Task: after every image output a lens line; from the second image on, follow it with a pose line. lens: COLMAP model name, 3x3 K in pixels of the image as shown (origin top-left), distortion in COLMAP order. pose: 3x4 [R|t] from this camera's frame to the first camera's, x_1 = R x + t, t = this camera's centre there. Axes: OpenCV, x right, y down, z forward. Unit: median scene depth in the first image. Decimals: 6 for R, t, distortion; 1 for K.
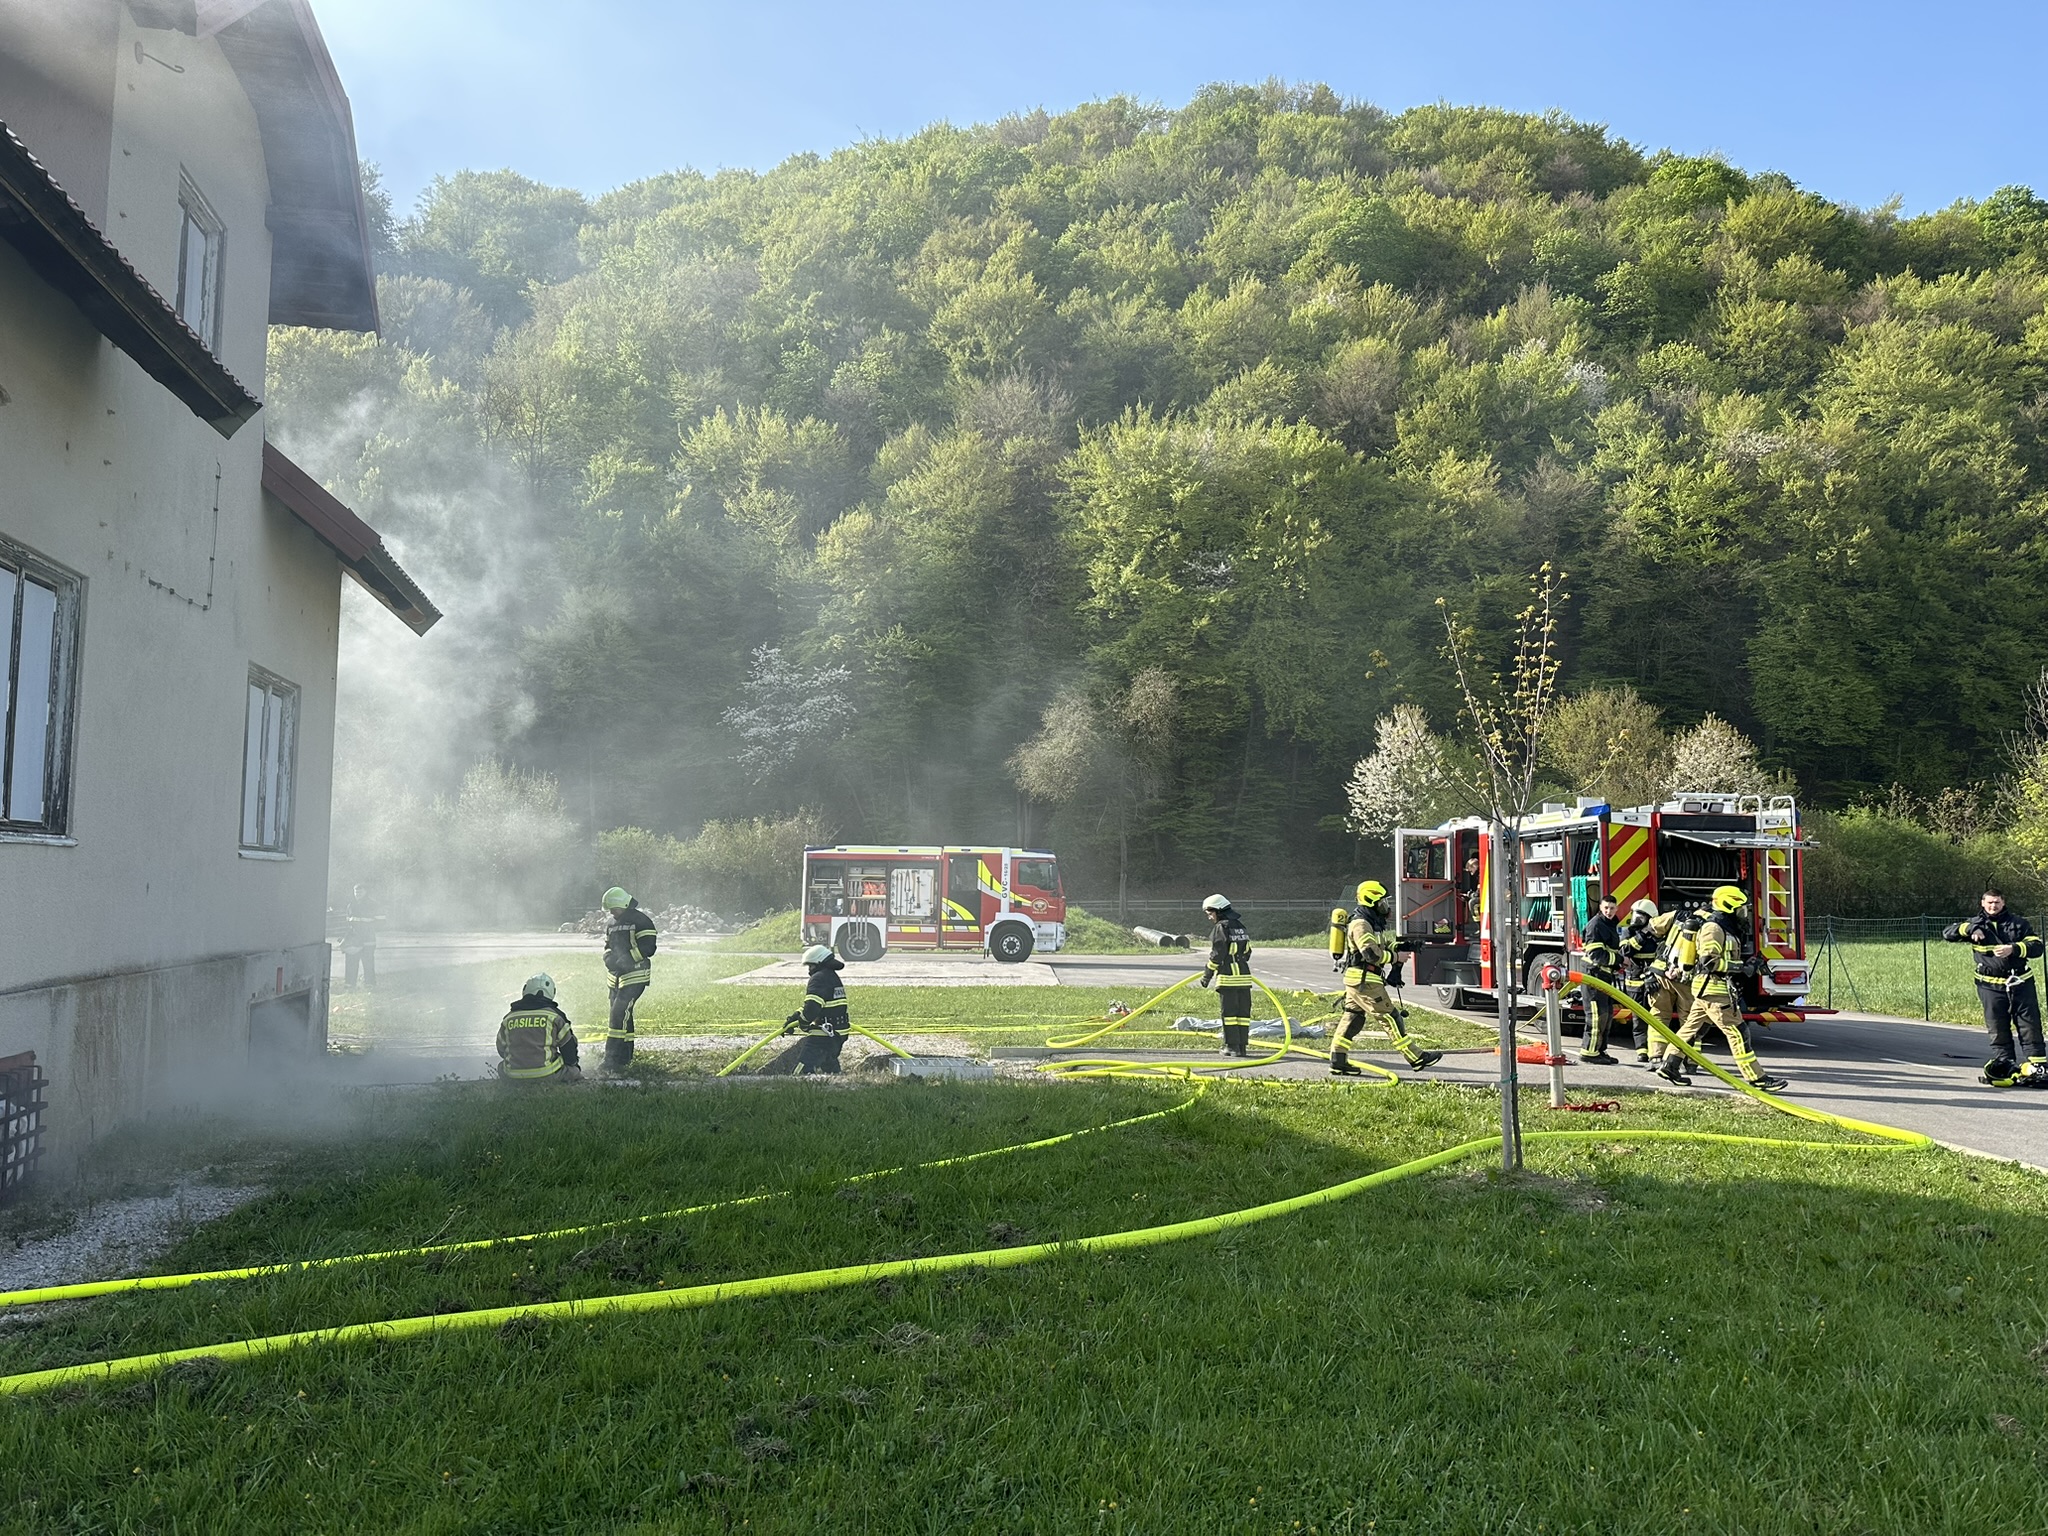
lens RADIAL K [[1443.3, 0, 1047.5], [0, 1443.3, 788.8], [0, 0, 1]] dist [0.060875, -0.053322]
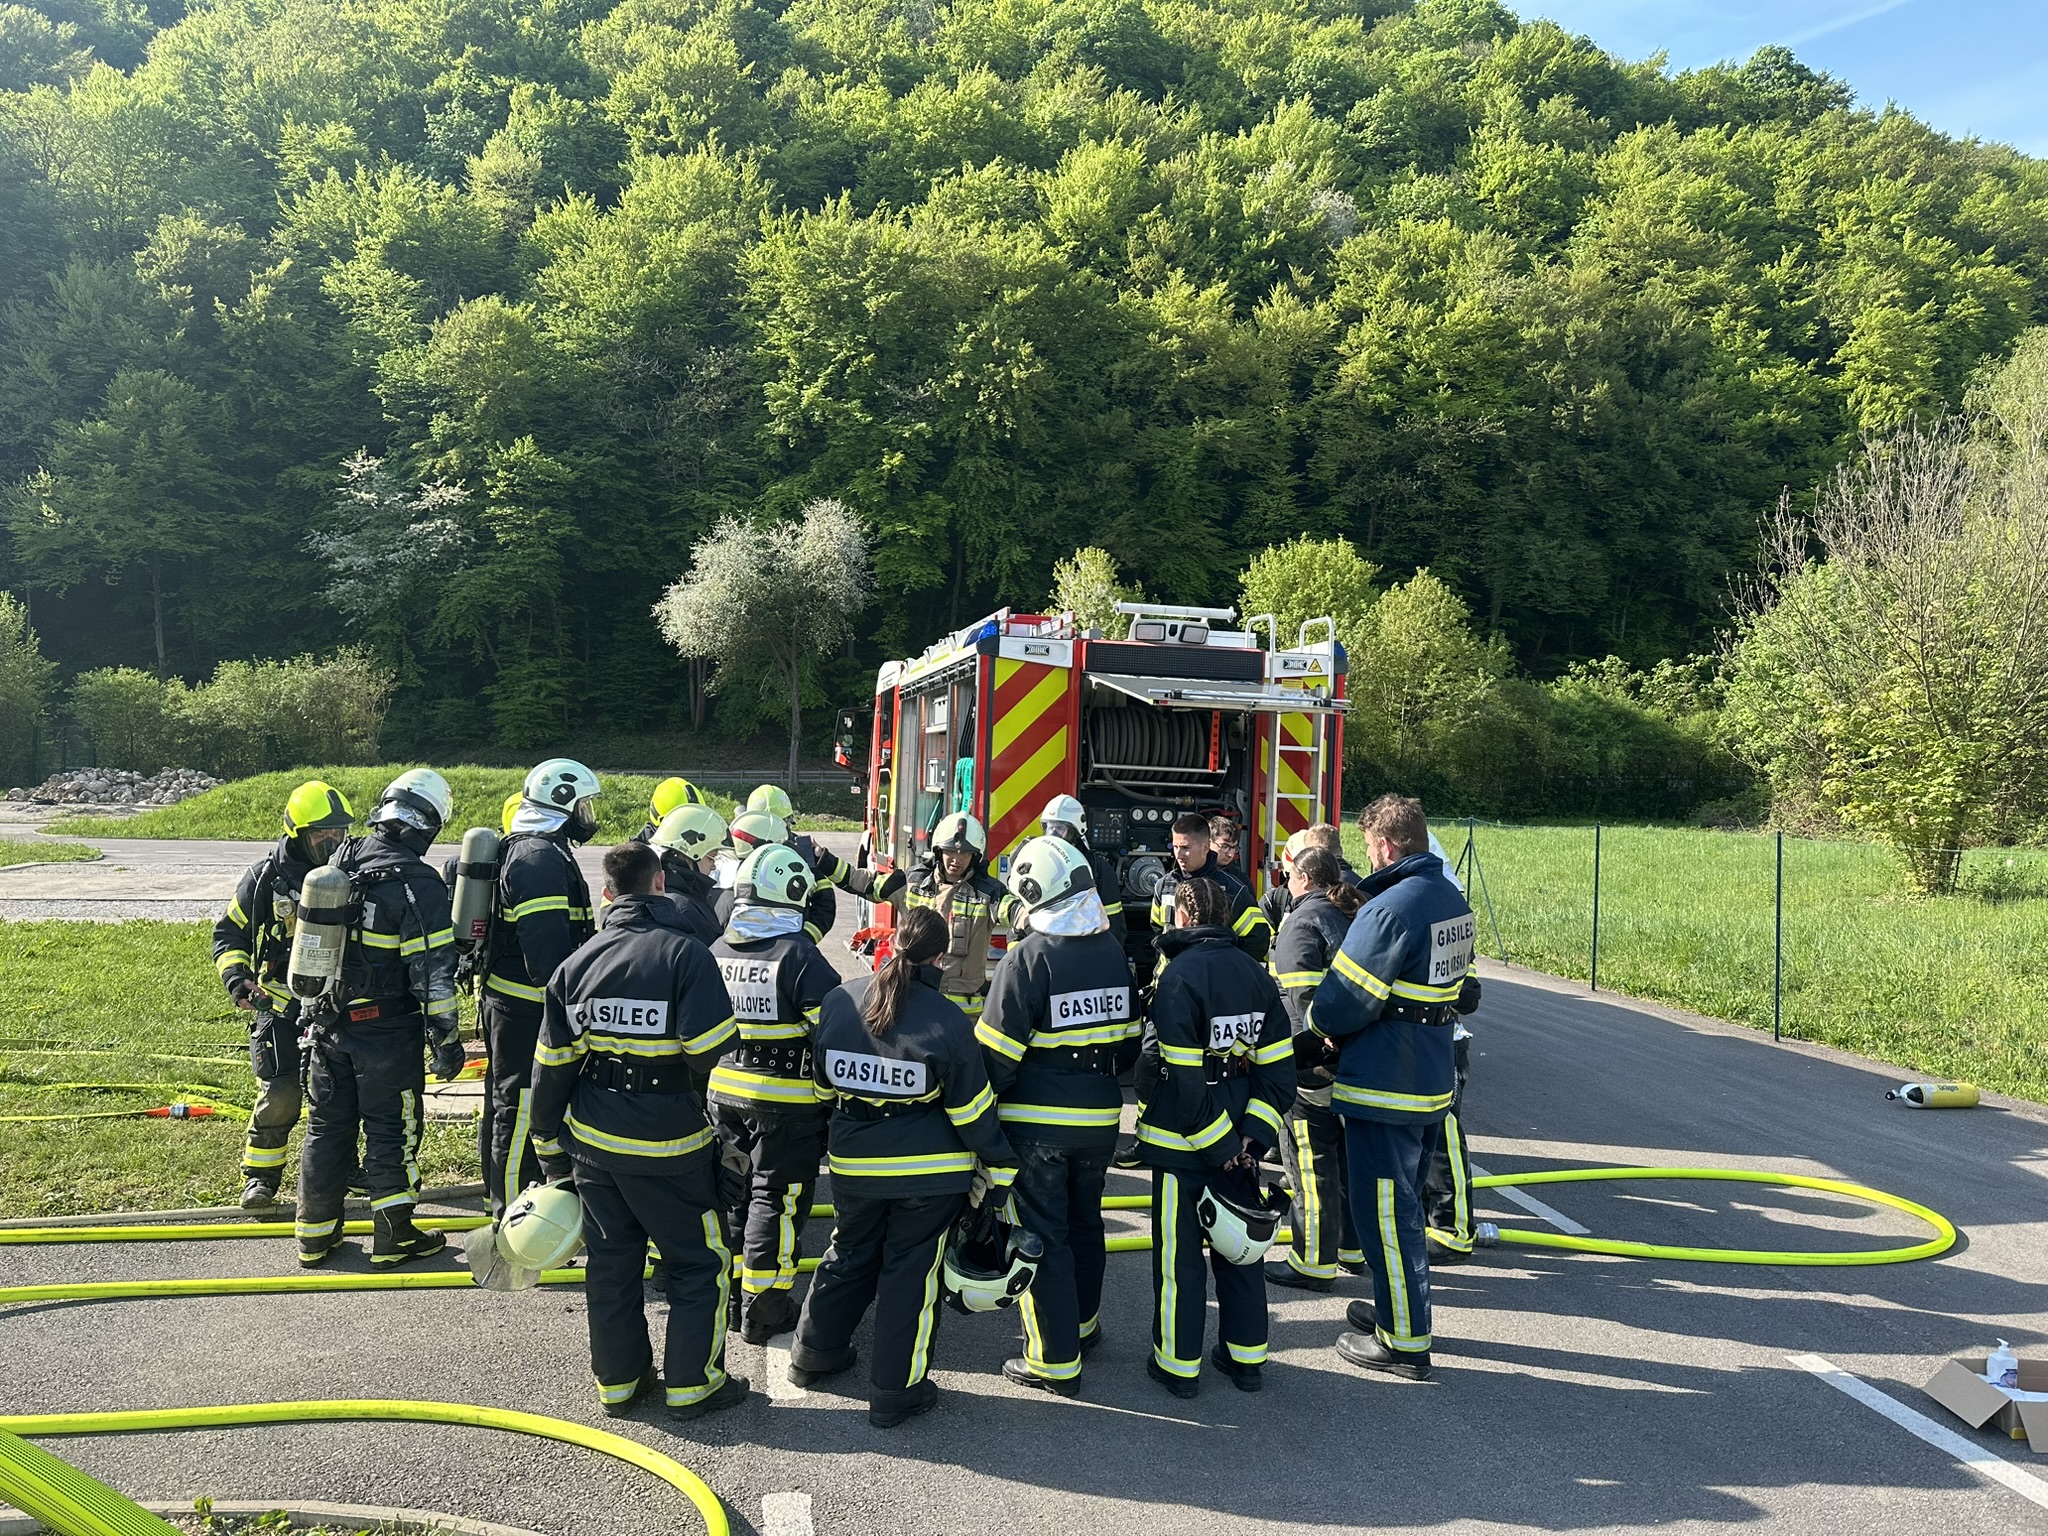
lens RADIAL K [[1449.4, 0, 1027.8], [0, 1449.4, 781.8], [0, 0, 1]] dist [0.067560, -0.063189]
pose [[0.990439, 0.014636, 0.137176, 0.066462], [-0.026430, 0.996068, 0.084555, 0.004831], [-0.135399, -0.087372, 0.986931, 0.099025]]
